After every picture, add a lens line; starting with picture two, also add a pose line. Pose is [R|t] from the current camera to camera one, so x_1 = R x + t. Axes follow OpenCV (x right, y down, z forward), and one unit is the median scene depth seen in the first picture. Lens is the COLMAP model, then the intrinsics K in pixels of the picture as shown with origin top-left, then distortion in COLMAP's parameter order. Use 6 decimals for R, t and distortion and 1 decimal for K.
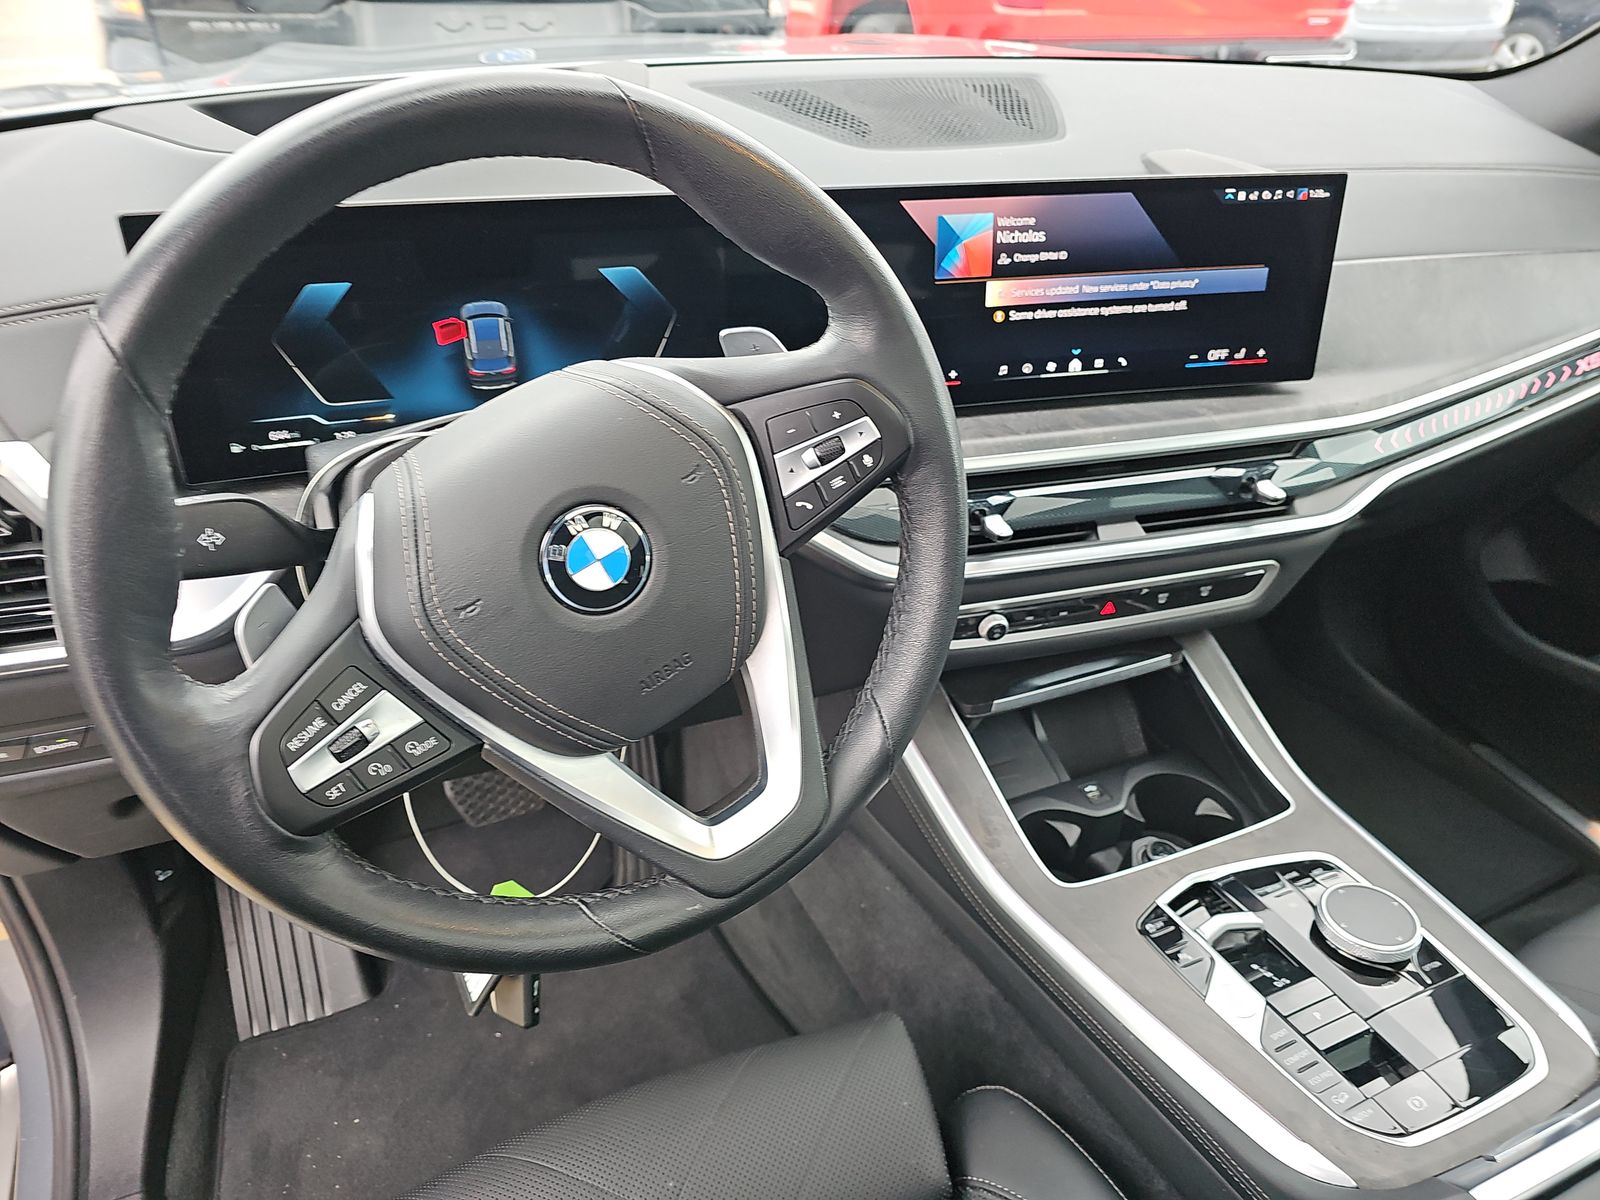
lens RADIAL K [[1088.6, 0, 800.0], [0, 1088.6, 600.0], [0, 0, 1]] dist [0.070022, -0.087087]
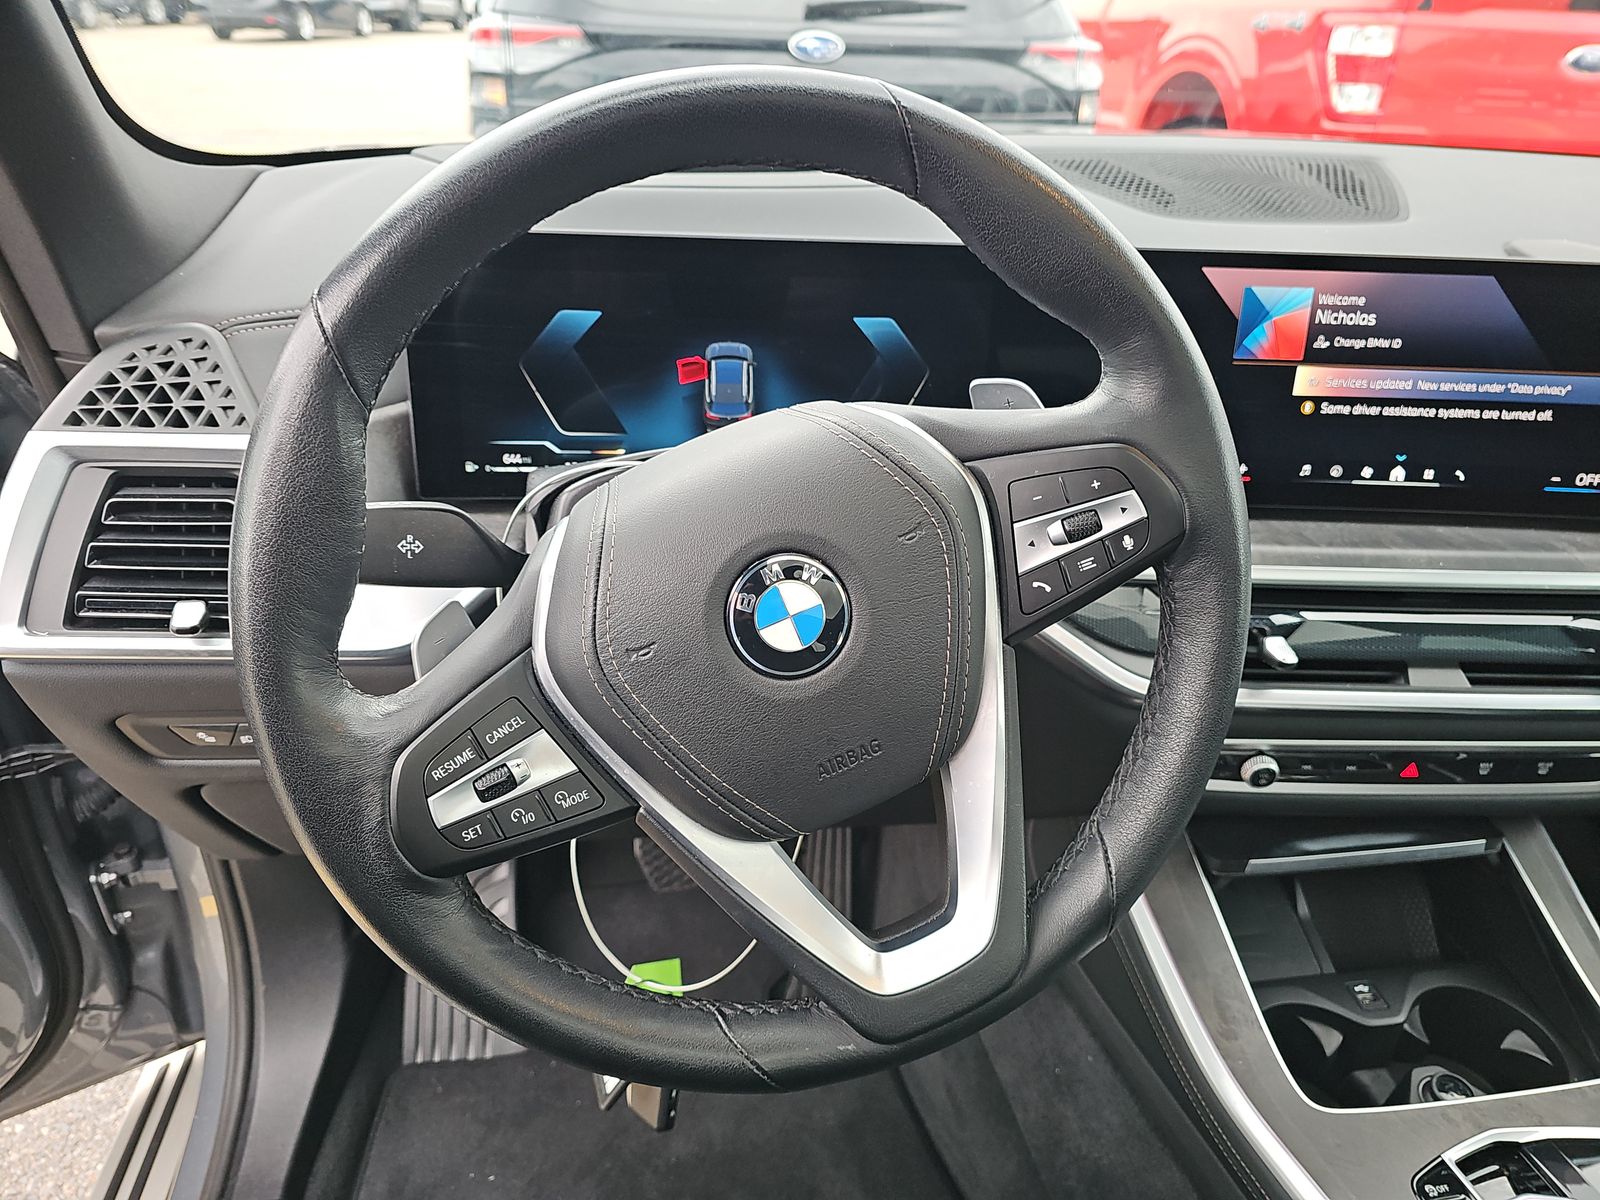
lens RADIAL K [[1075.8, 0, 800.0], [0, 1075.8, 600.0], [0, 0, 1]] dist [0.039227, -0.053460]
pose [[0.966439, 0.125047, -0.224409, 0.008024], [-0.144598, 0.986805, -0.072852, 0.007463], [0.212338, 0.102856, 0.971768, 0.115346]]
